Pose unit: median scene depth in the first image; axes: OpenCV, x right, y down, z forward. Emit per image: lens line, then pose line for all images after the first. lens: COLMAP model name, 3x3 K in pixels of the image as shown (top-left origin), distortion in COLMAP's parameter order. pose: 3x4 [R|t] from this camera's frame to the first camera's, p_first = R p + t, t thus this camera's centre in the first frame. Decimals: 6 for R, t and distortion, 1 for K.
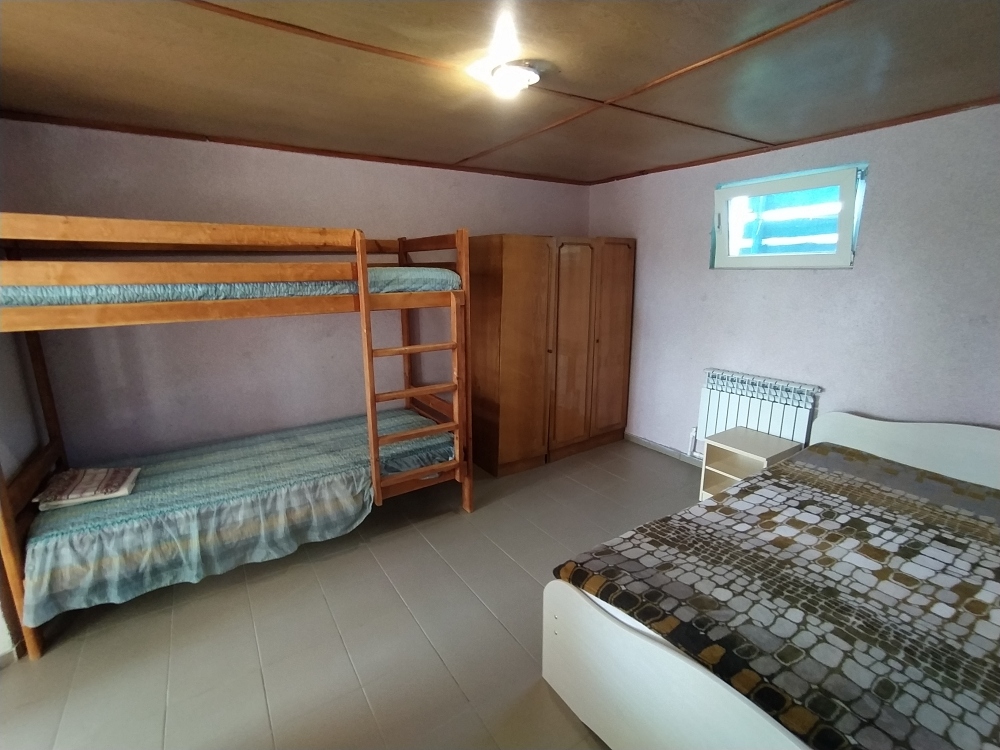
lens RADIAL K [[464.5, 0, 513.9], [0, 464.5, 375.7], [0, 0, 1]] dist [0.021566, -0.000228]
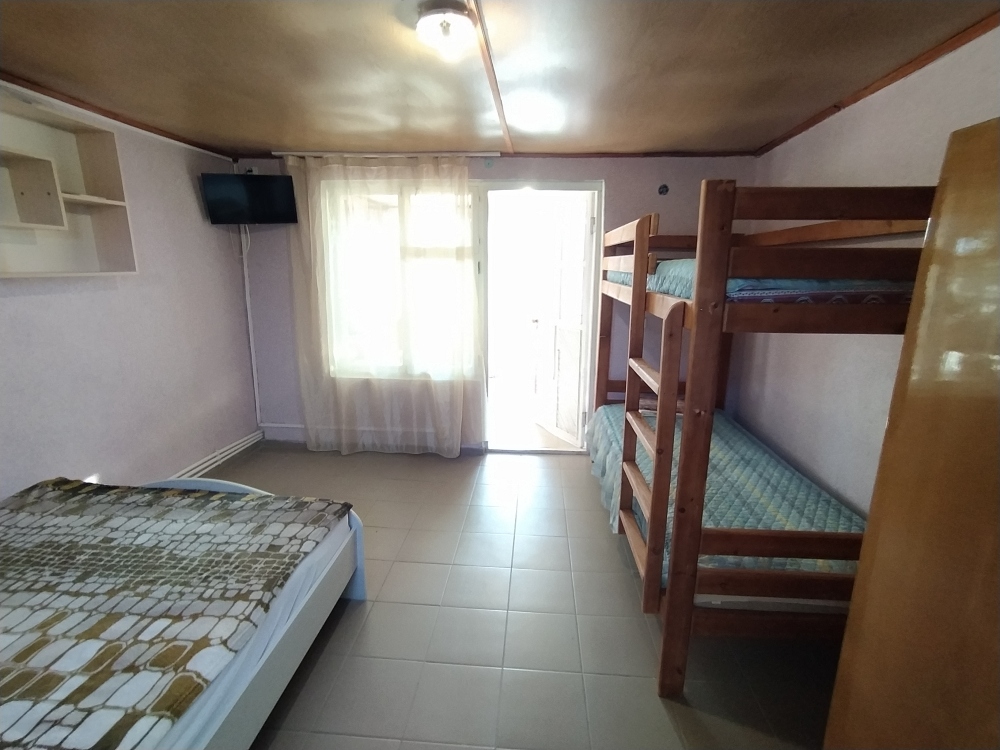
lens RADIAL K [[457.3, 0, 495.5], [0, 457.3, 370.1], [0, 0, 1]] dist [-0.020099, 0.012094]
pose [[-0.640774, 0.169546, -0.748774, 0.600608], [-0.175934, 0.916927, 0.358179, -0.351461], [0.747299, 0.361246, -0.557714, 1.604455]]
